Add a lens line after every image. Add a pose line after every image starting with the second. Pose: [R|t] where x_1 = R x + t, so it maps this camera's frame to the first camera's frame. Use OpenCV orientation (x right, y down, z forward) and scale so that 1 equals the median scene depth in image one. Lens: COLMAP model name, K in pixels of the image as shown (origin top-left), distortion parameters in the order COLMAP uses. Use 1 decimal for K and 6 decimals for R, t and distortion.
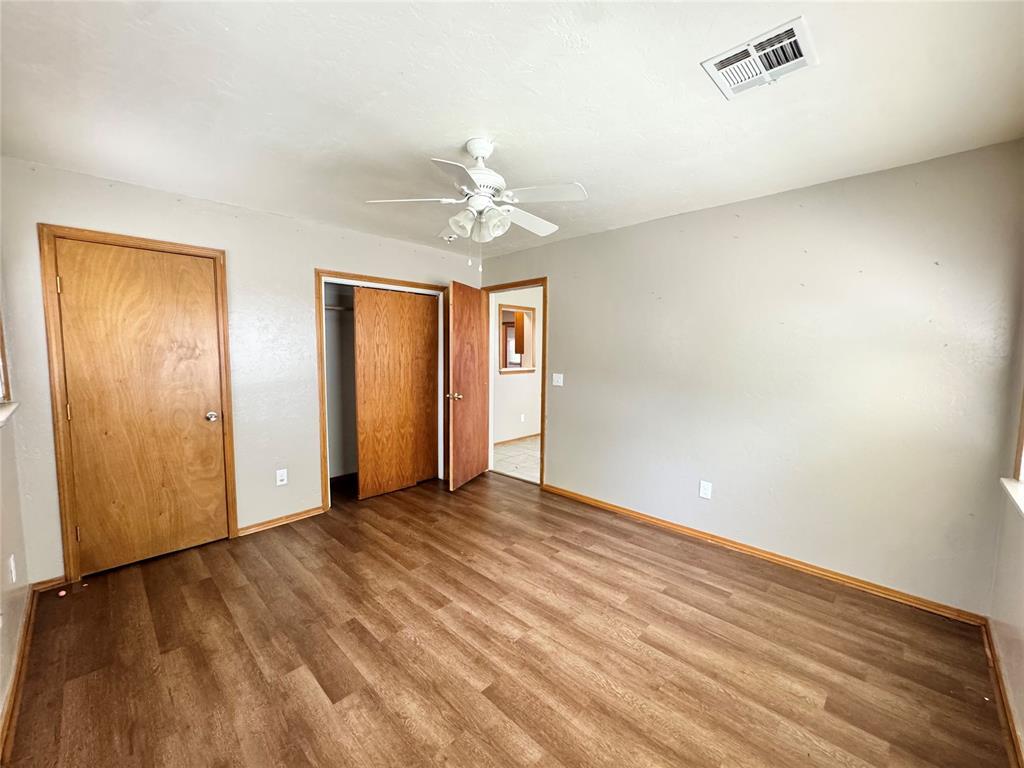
lens RADIAL K [[410.6, 0, 512.0], [0, 410.6, 384.0], [0, 0, 1]] dist [-0.002159, 0.000063]
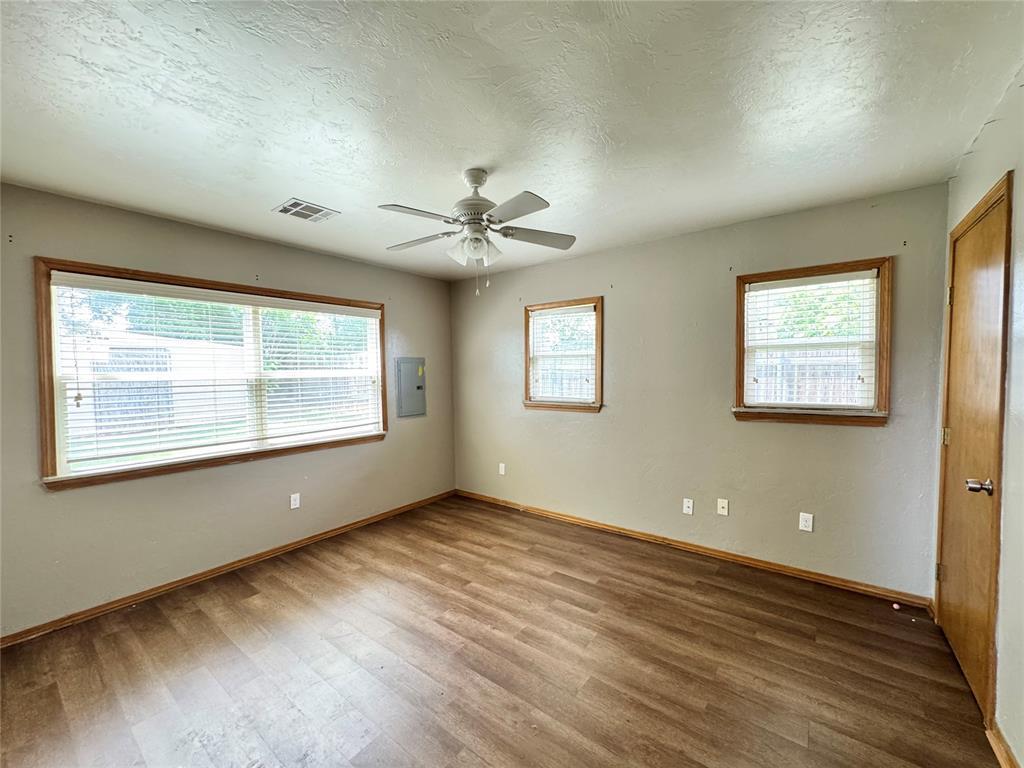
lens RADIAL K [[410.6, 0, 512.0], [0, 410.6, 384.0], [0, 0, 1]] dist [-0.002159, 0.000063]
pose [[-0.993007, 0.011867, -0.117461, -0.041499], [-0.001211, 0.993859, 0.110648, -0.175302], [0.118053, 0.110017, -0.986894, 2.131892]]
